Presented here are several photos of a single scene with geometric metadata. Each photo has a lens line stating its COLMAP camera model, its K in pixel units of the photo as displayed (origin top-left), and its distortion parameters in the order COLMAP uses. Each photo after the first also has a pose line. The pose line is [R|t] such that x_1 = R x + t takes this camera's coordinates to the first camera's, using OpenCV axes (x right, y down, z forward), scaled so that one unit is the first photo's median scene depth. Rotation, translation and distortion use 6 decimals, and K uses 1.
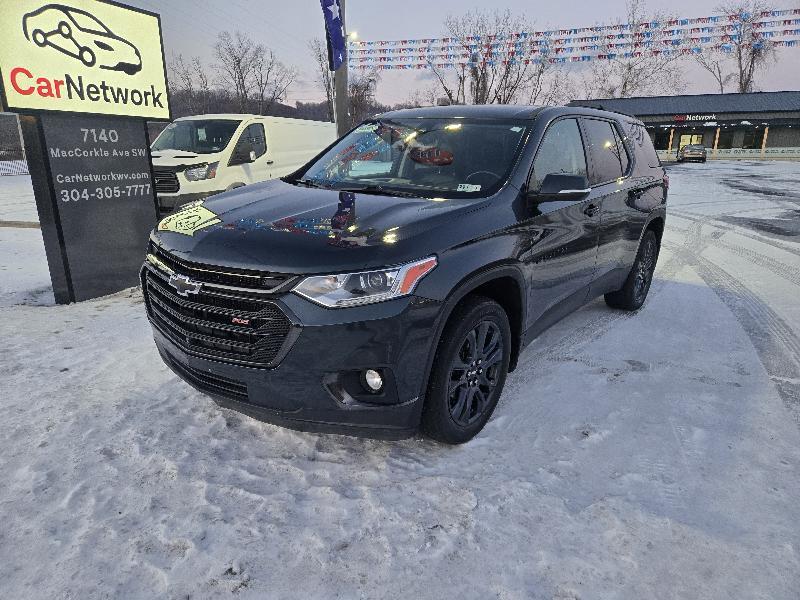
lens RADIAL K [[538.3, 0, 398.4], [0, 538.3, 315.0], [0, 0, 1]] dist [0.017910, -0.006273]
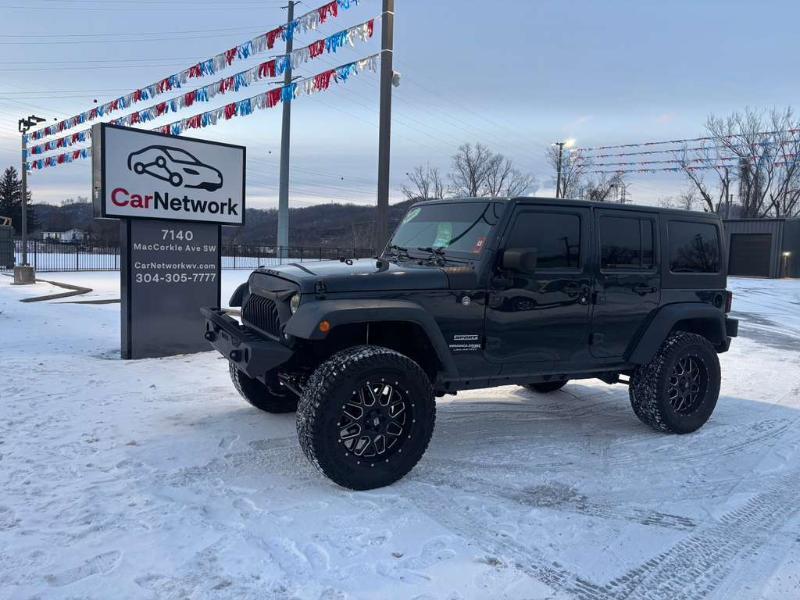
lens RADIAL K [[609.6, 0, 404.1], [0, 609.6, 303.2], [0, 0, 1]] dist [0.015630, 0.001819]
pose [[0.918956, 0.064647, -0.389025, 0.534183], [-0.148394, 0.970654, -0.189236, 0.023687], [0.365375, 0.231629, 0.901582, -0.084862]]
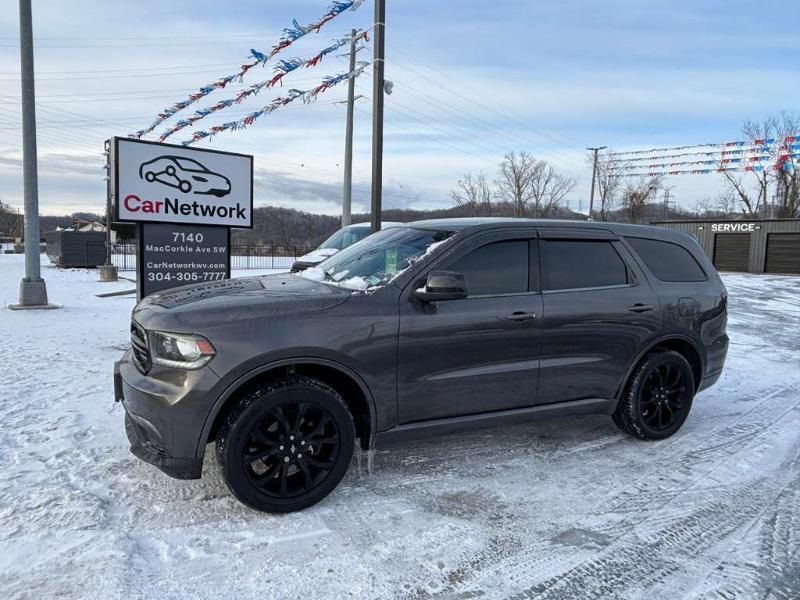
lens RADIAL K [[546.2, 0, 401.6], [0, 546.2, 299.6], [0, 0, 1]] dist [0.023934, -0.032684]
pose [[0.872091, 0.069272, -0.484416, 0.652353], [-0.171229, 0.970546, -0.169472, -0.025603], [0.458408, 0.230741, 0.858266, 0.061351]]
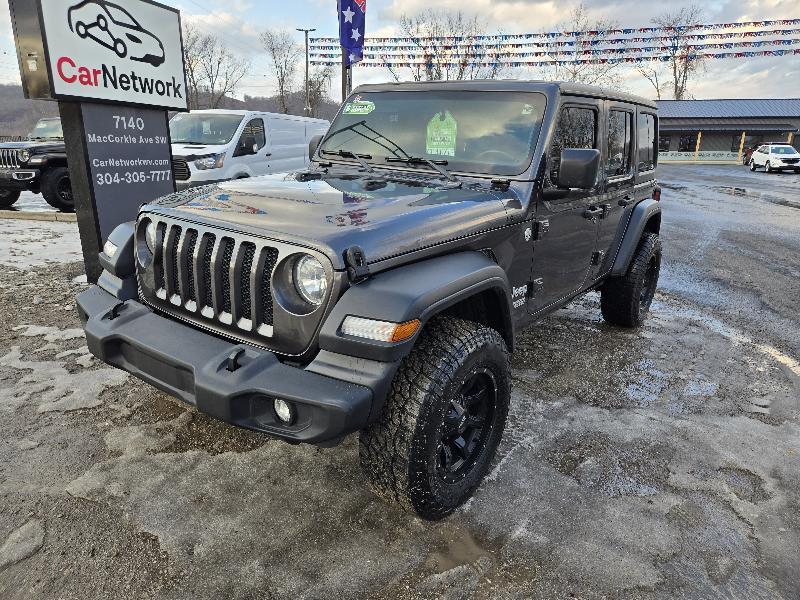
lens RADIAL K [[535.2, 0, 403.1], [0, 535.2, 313.7], [0, 0, 1]] dist [0.019121, -0.008449]
pose [[0.995388, -0.010304, 0.095376, -0.122958], [0.009961, 0.999942, 0.004068, 0.042998], [-0.095412, -0.003099, 0.995433, -0.101166]]
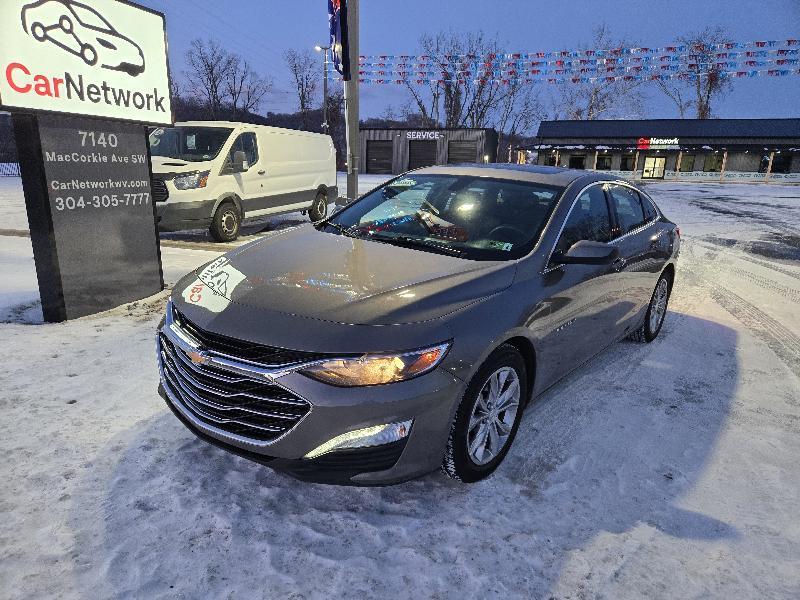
lens RADIAL K [[535.2, 0, 403.1], [0, 535.2, 313.7], [0, 0, 1]] dist [0.019121, -0.008449]
pose [[0.997728, 0.011394, 0.066396, -0.091816], [-0.009815, 0.999662, -0.024055, -0.017612], [-0.066647, 0.023348, 0.997503, 0.056273]]
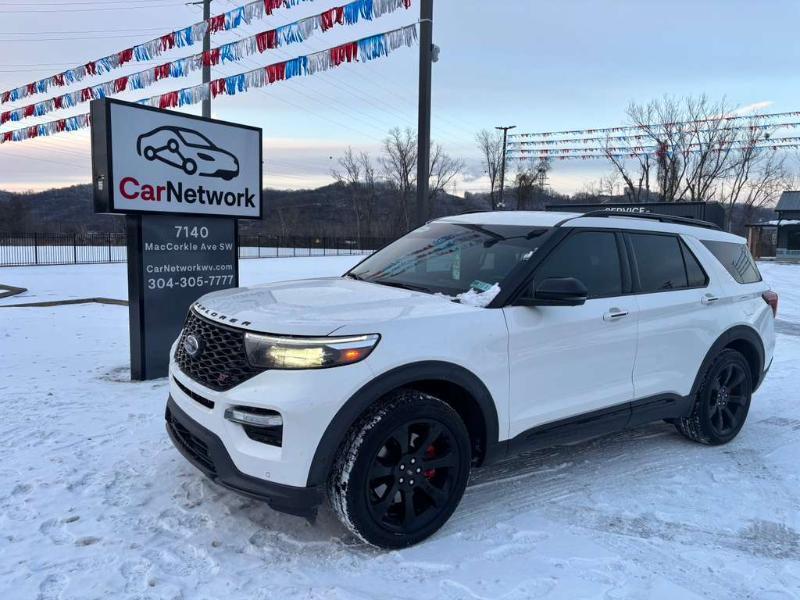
lens RADIAL K [[609.6, 0, 404.1], [0, 609.6, 303.2], [0, 0, 1]] dist [0.015630, 0.001819]
pose [[0.962066, 0.046945, -0.268746, 0.214001], [-0.098277, 0.978584, -0.180873, -0.004409], [0.254500, 0.200424, 0.946076, -0.045940]]
